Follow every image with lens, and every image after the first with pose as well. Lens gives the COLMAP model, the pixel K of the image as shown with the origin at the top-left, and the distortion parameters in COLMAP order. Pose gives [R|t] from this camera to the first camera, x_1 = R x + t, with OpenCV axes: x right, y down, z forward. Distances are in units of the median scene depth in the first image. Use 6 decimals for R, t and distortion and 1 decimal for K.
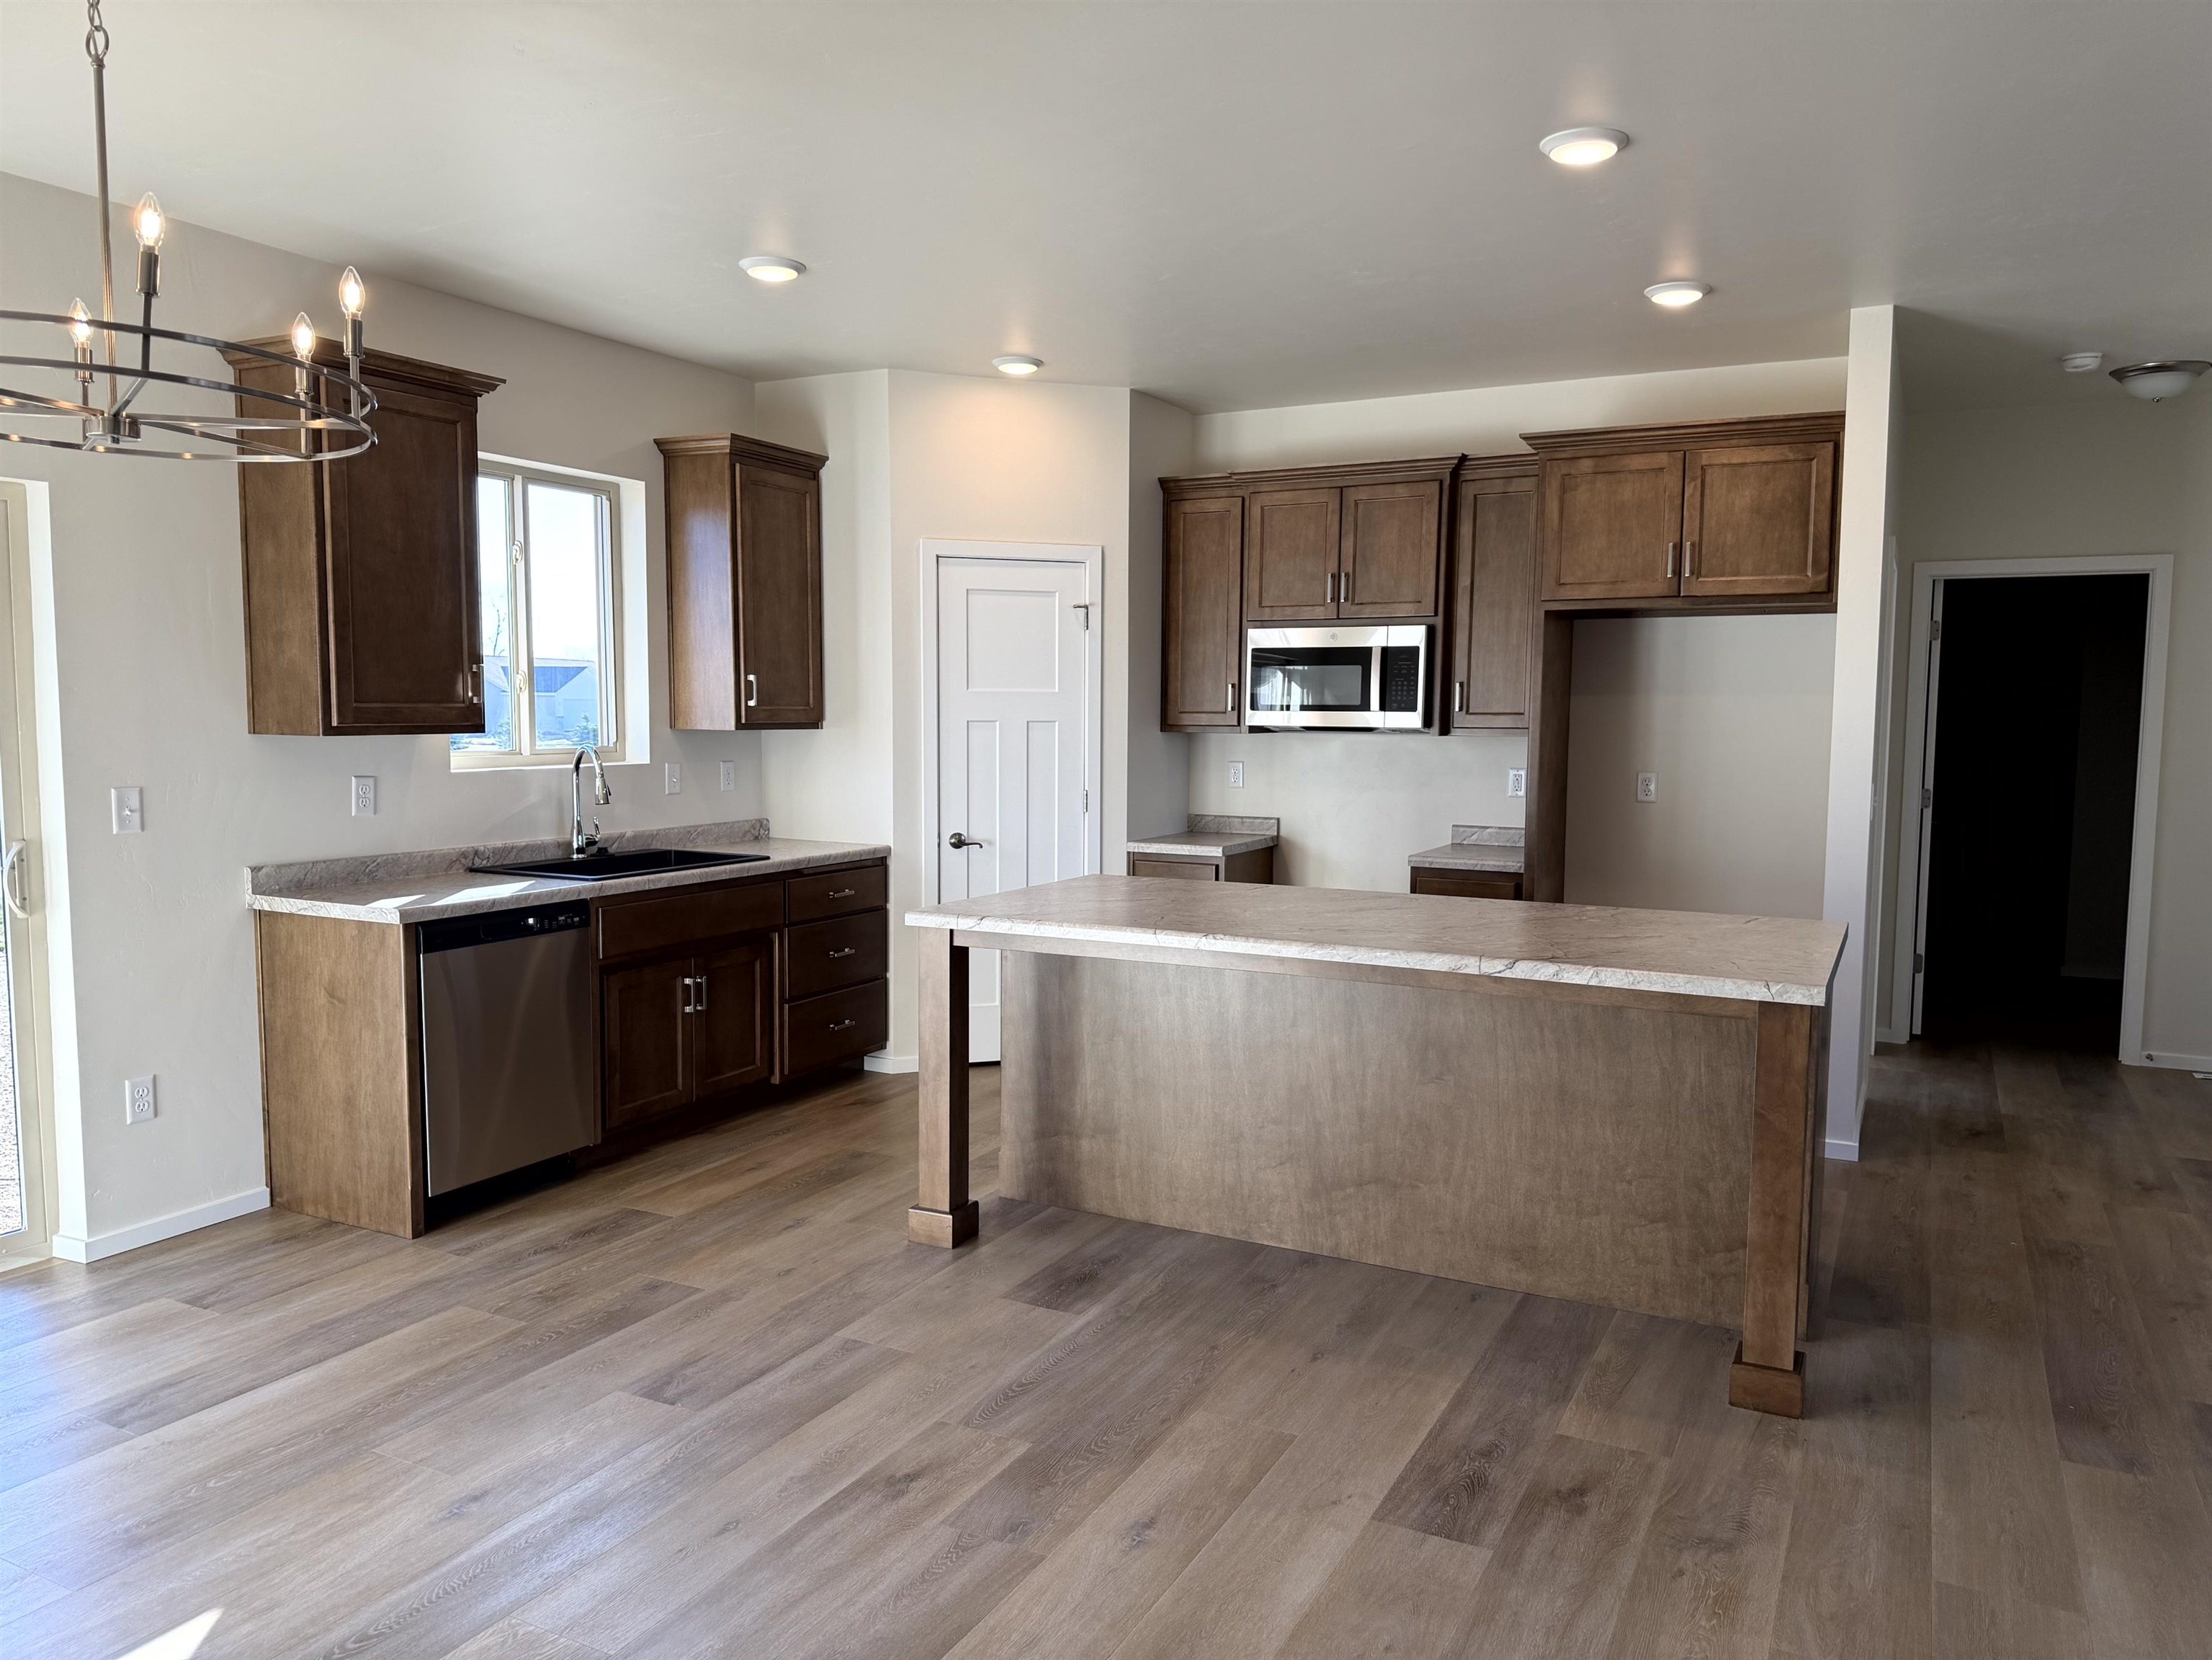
lens RADIAL K [[1568.5, 0, 1149.3], [0, 1568.5, 850.2], [0, 0, 1]] dist [0.056154, -0.067678]
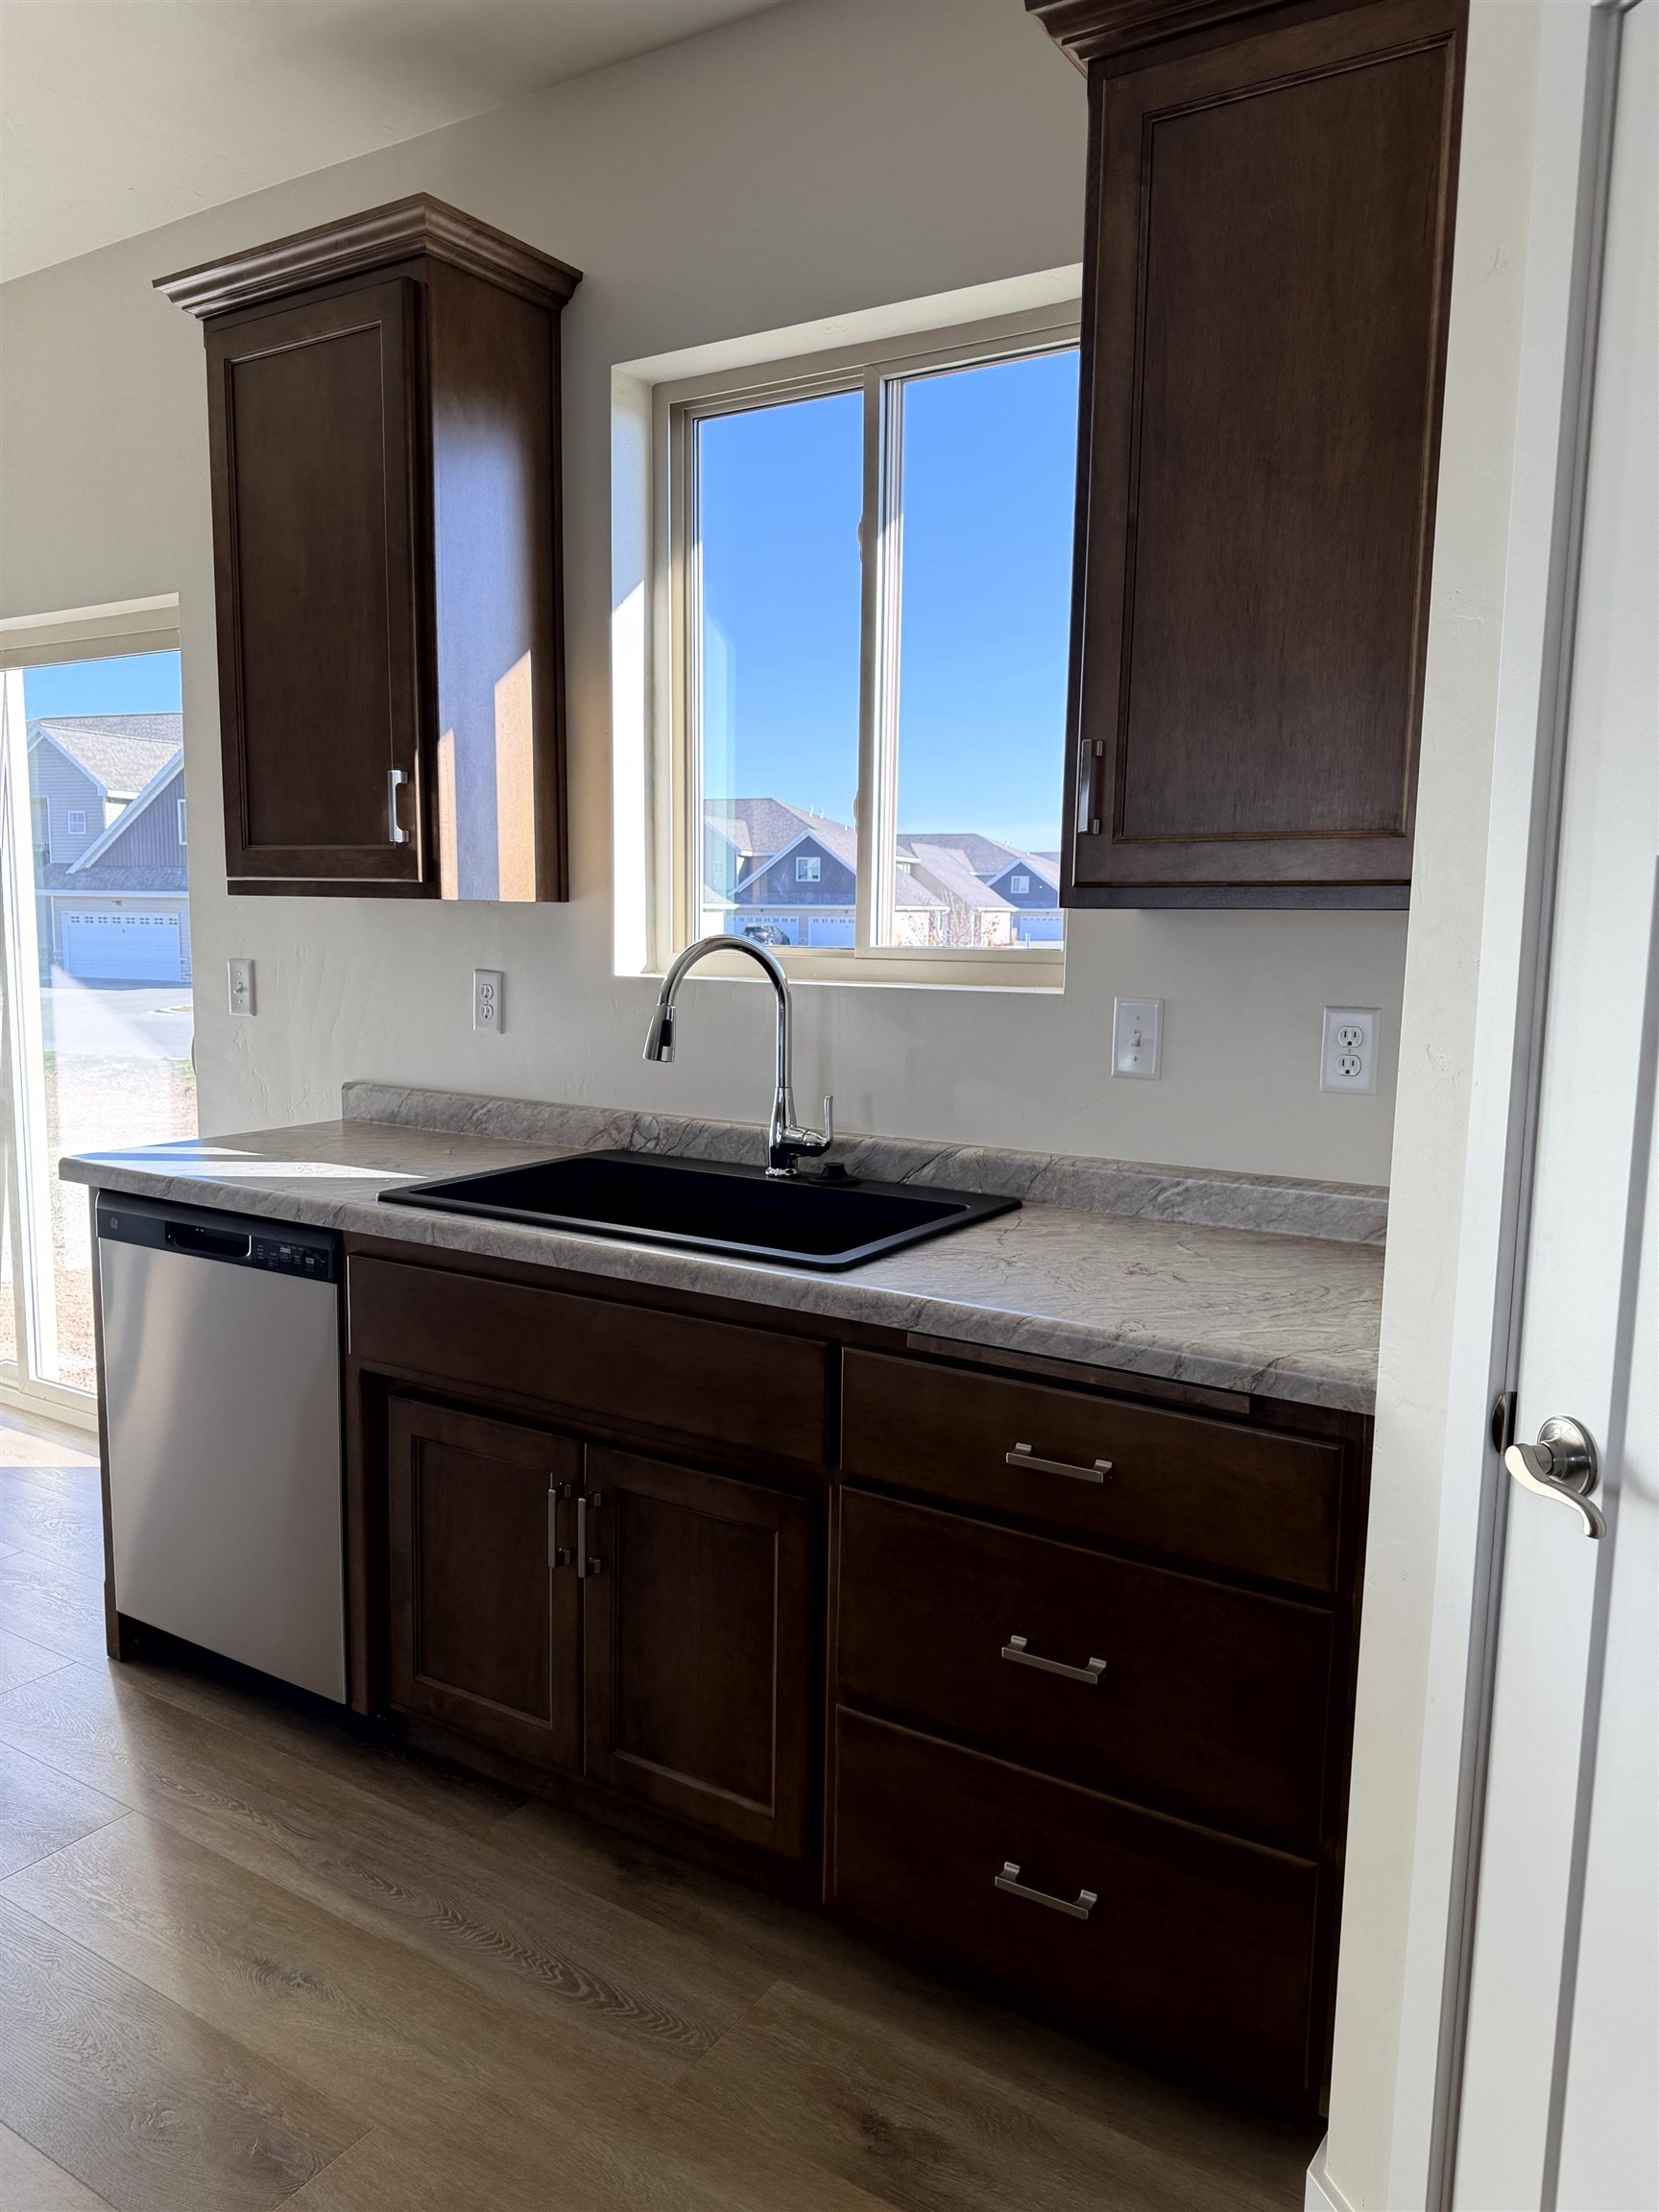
lens RADIAL K [[1568.3, 0, 826.5], [0, 1568.3, 1115.9], [0, 0, 1]] dist [0.056154, -0.067678]
pose [[-0.119029, 0.117871, -0.985869, 0.092185], [-0.106719, 0.985657, 0.130731, -0.070906], [0.987139, 0.120772, -0.104743, 0.997332]]
